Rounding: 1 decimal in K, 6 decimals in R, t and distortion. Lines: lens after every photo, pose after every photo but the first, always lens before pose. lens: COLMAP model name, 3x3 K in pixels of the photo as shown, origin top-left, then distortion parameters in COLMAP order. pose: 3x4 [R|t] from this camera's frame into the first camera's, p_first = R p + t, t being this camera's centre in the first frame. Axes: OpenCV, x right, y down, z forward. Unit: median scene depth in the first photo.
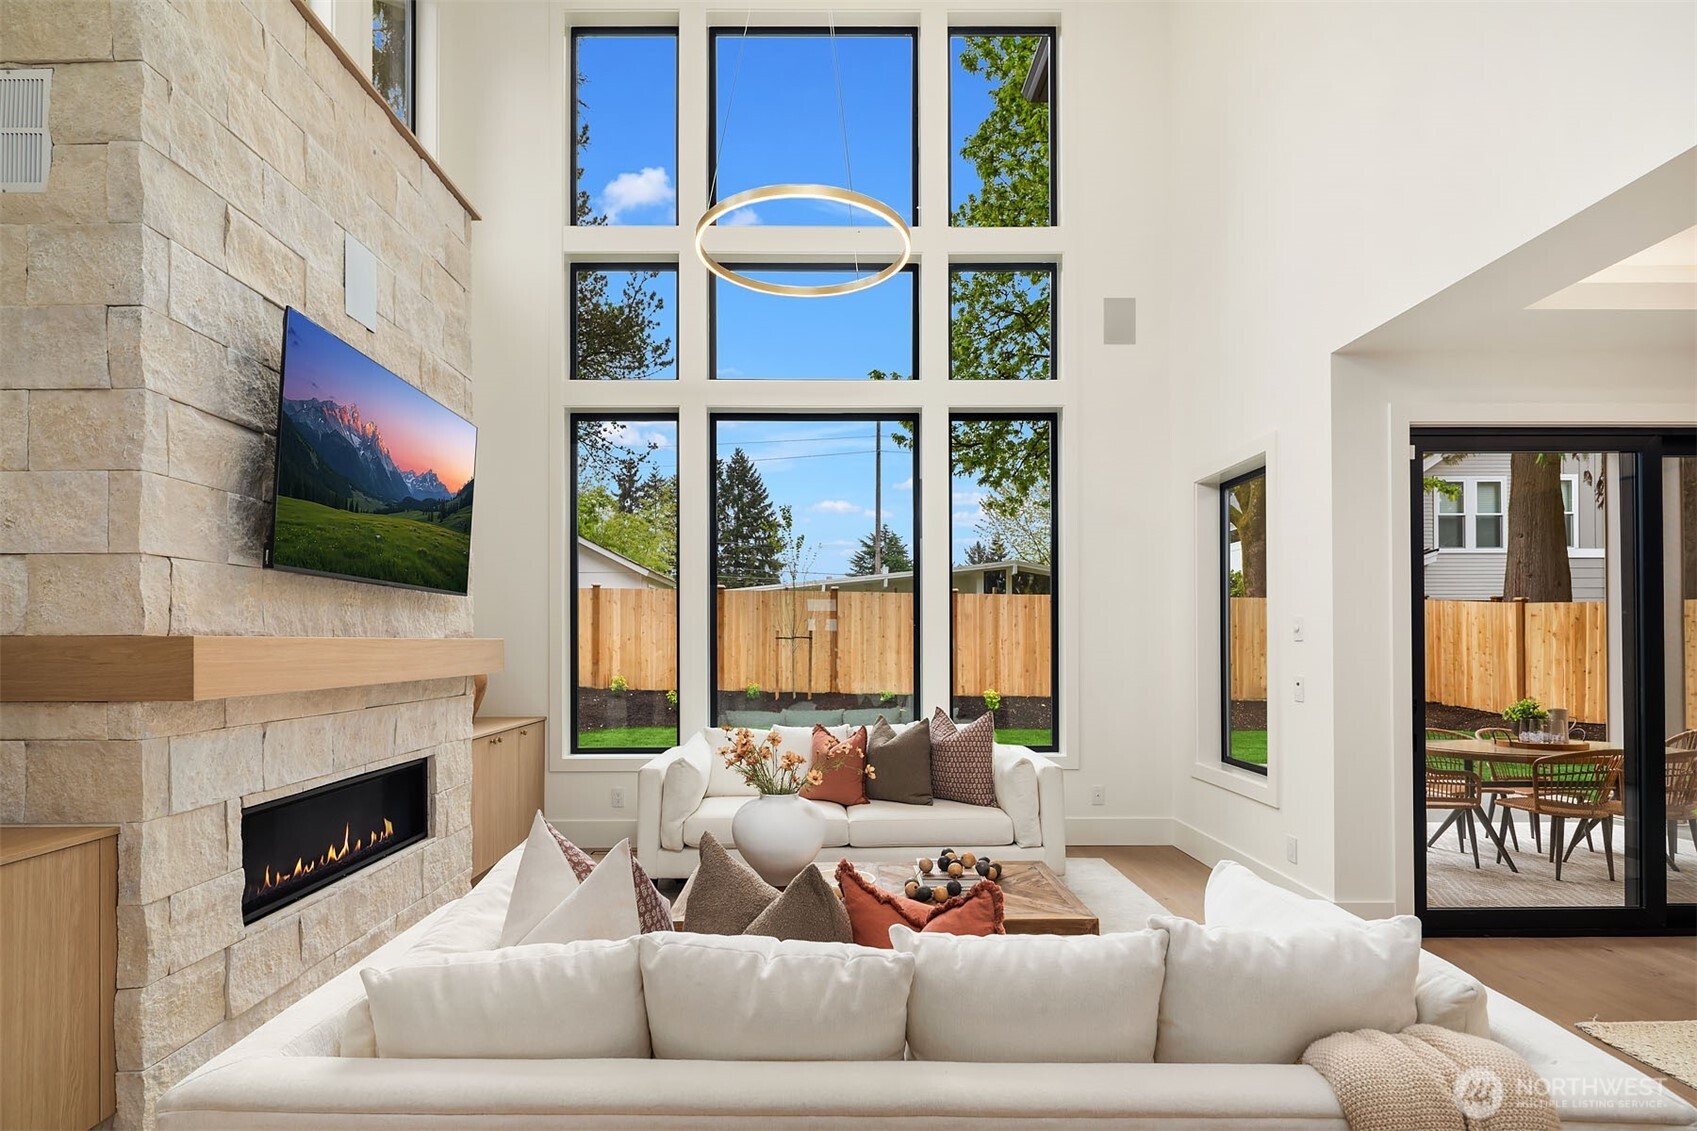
lens RADIAL K [[830.9, 0, 830.9], [0, 830.9, 642.6], [0, 0, 1]] dist [0.000264, -0.002773]
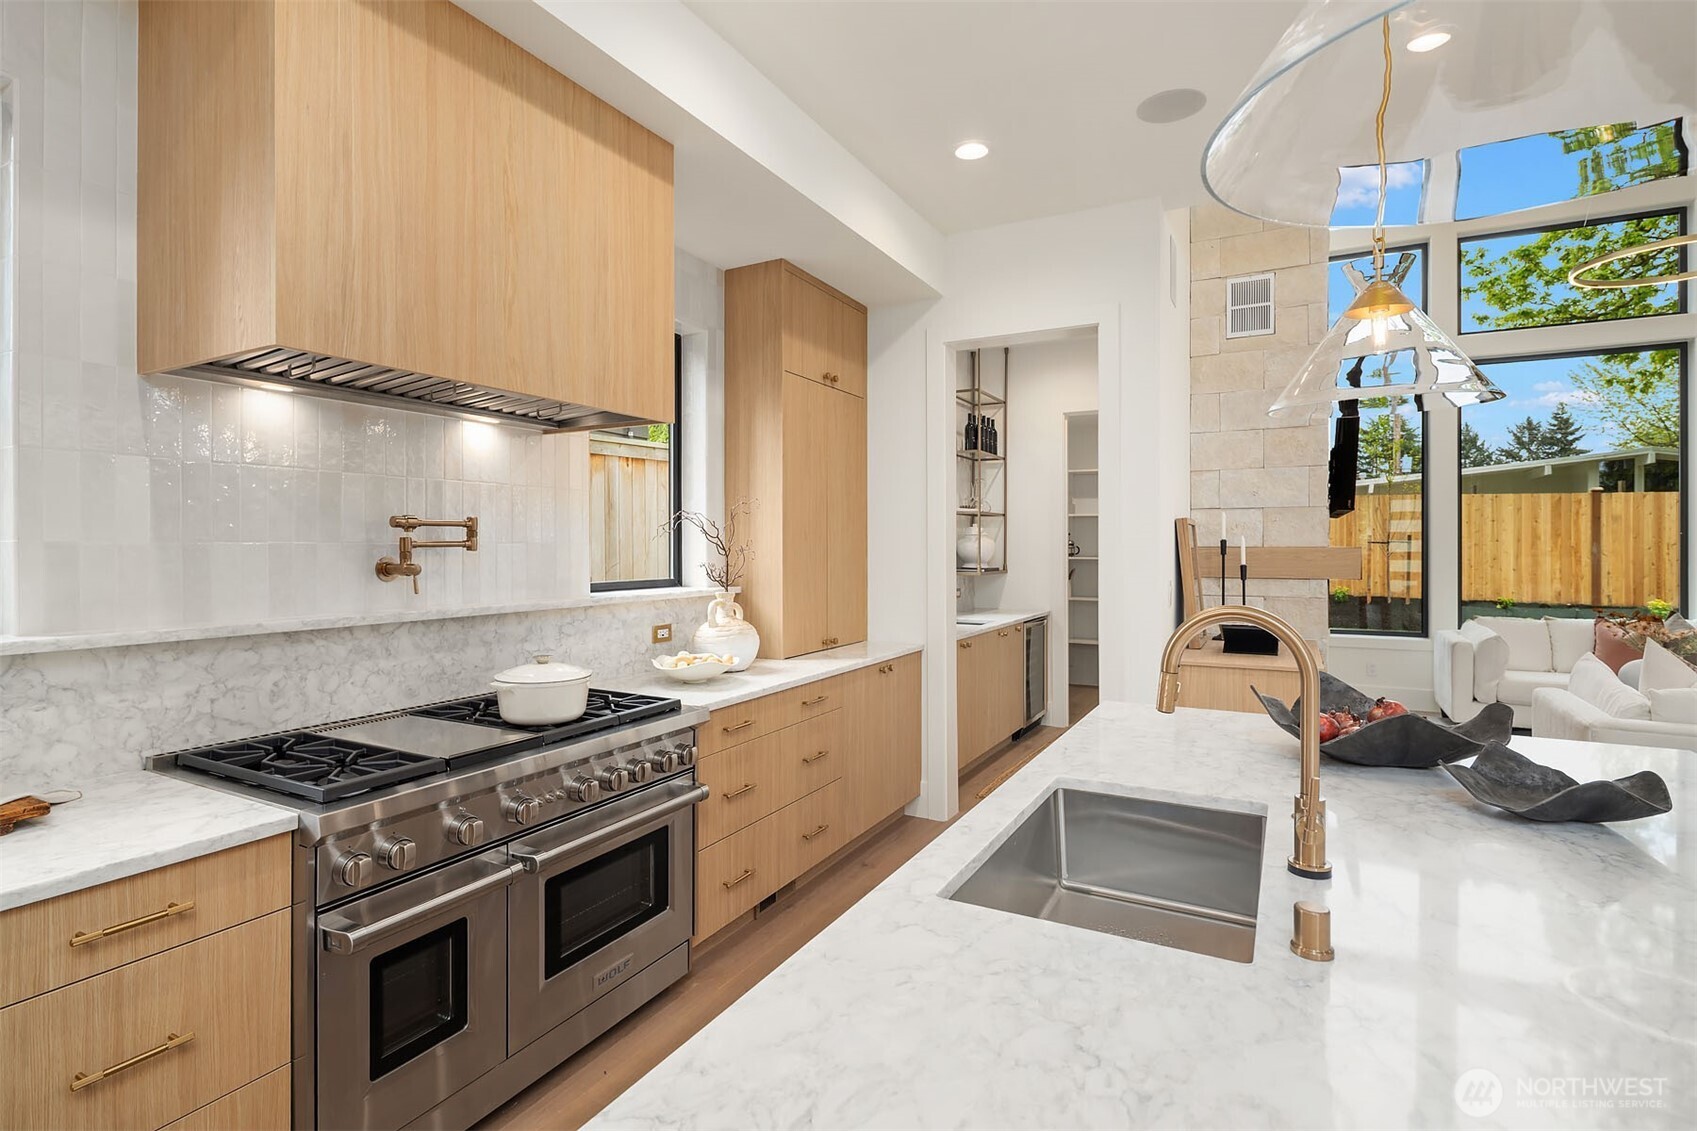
lens RADIAL K [[830.9, 0, 827.2], [0, 830.9, 550.1], [0, 0, 1]] dist [0.000264, -0.002773]
pose [[0.868510, -0.000394, -0.495672, -0.497328], [0.002671, 0.999989, 0.003885, -0.006908], [0.495665, -0.004698, 0.868501, -0.764705]]
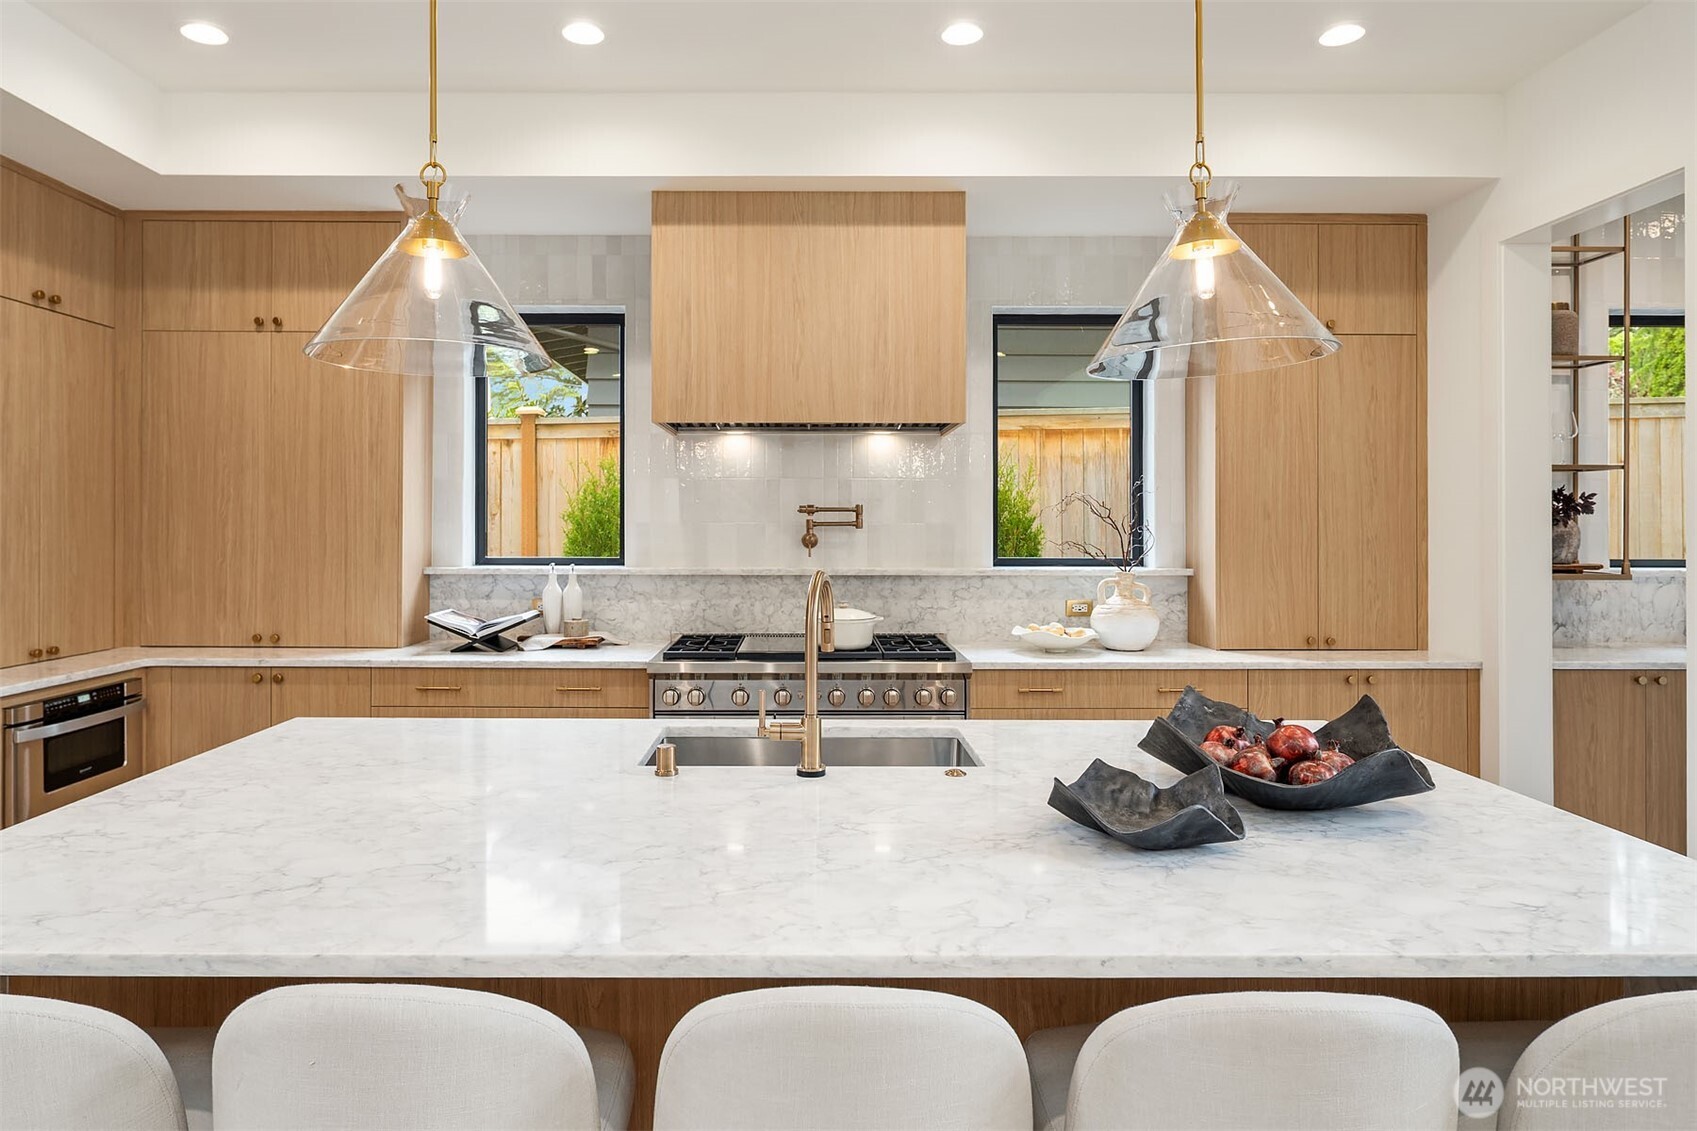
lens RADIAL K [[990.3, 0, 814.0], [0, 990.3, 518.9], [0, 0, 1]] dist [-0.007441, -0.000431]
pose [[-0.012923, -0.009948, -0.999867, 0.010822], [-0.001052, 0.999950, -0.009935, -0.004062], [0.999916, 0.000924, -0.012933, -0.382633]]
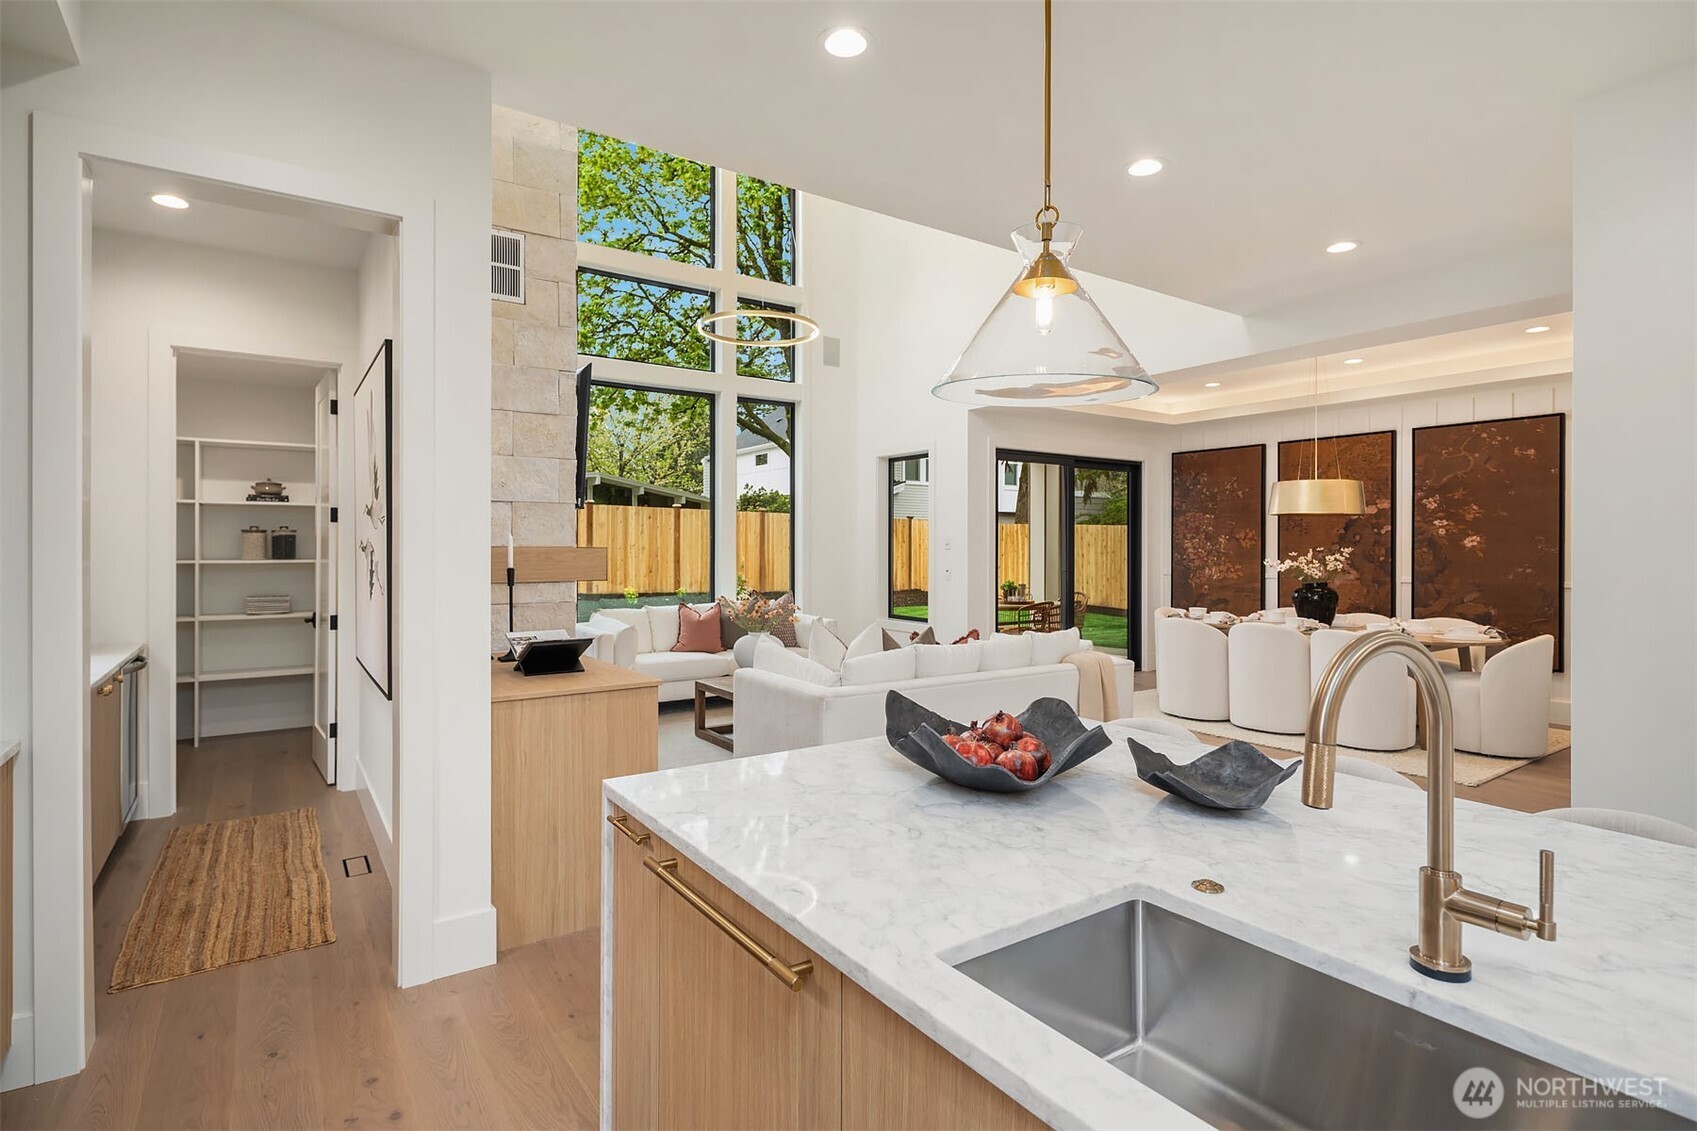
lens RADIAL K [[830.9, 0, 809.3], [0, 830.9, 552.2], [0, 0, 1]] dist [0.000264, -0.002773]
pose [[0.843203, -0.001430, 0.537593, -0.785289], [-0.002426, 0.999976, 0.006465, -0.005272], [-0.537590, -0.006755, 0.843180, -0.496509]]
